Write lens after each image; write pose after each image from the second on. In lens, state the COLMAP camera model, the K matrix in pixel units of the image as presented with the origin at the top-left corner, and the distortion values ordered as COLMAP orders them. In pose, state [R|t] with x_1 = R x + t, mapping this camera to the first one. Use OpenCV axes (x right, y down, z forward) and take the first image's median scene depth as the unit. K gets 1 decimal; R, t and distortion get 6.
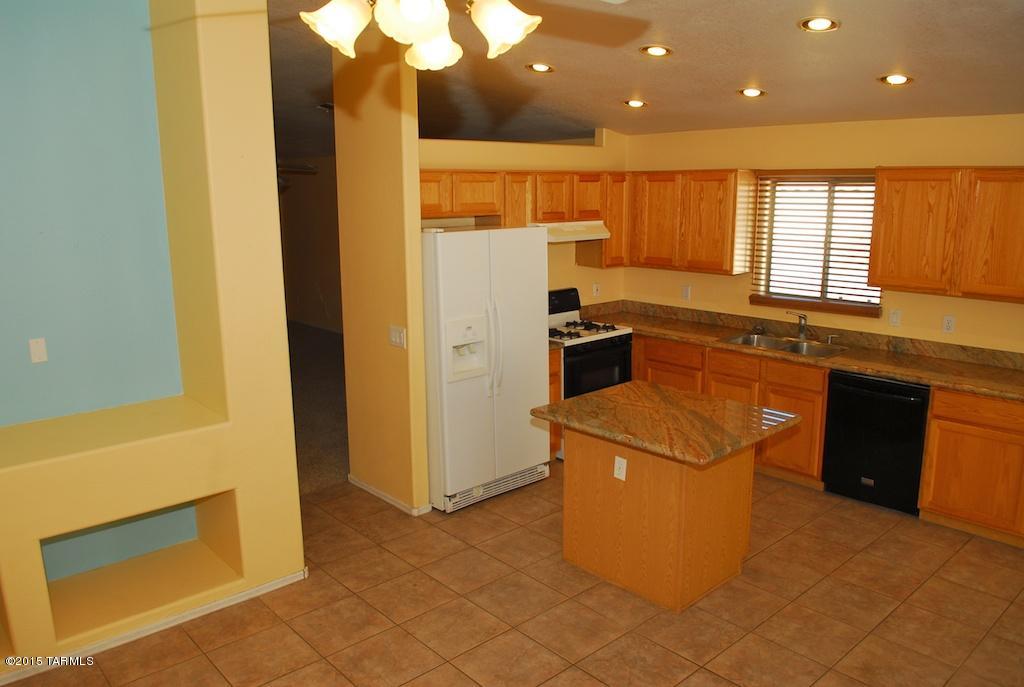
lens RADIAL K [[757.5, 0, 510.7], [0, 757.5, 345.0], [0, 0, 1]] dist [-0.038554, -0.021788]
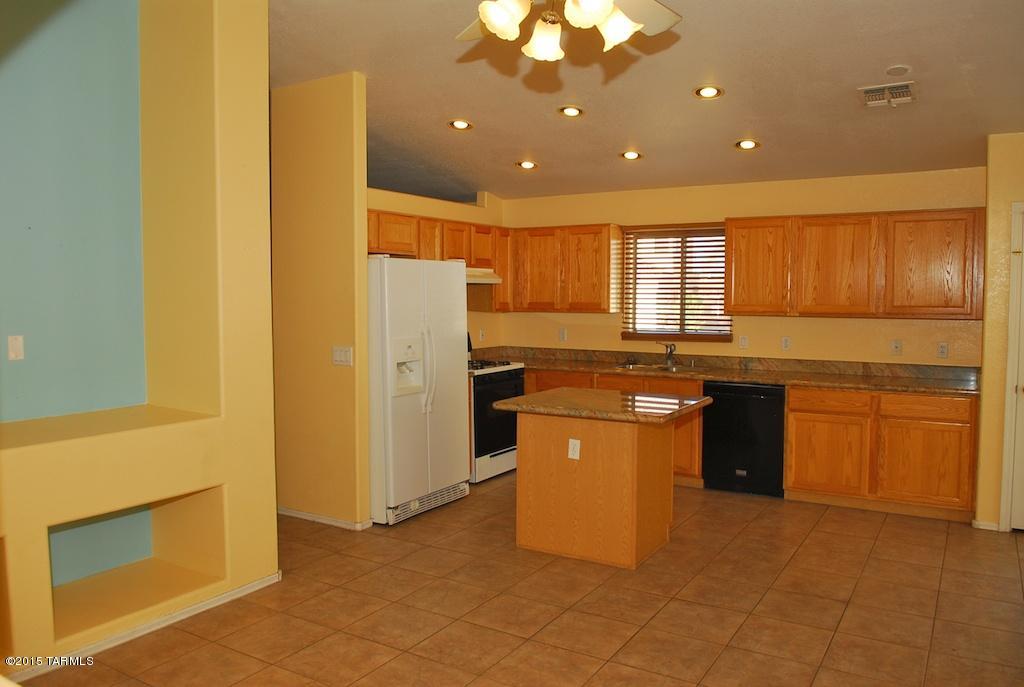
lens RADIAL K [[757.5, 0, 514.4], [0, 757.5, 341.4], [0, 0, 1]] dist [-0.038554, -0.021788]
pose [[0.959670, -0.009854, 0.280956, -0.216568], [0.049269, 0.989814, -0.133573, 0.122869], [-0.276778, 0.142029, 0.950380, -0.077401]]
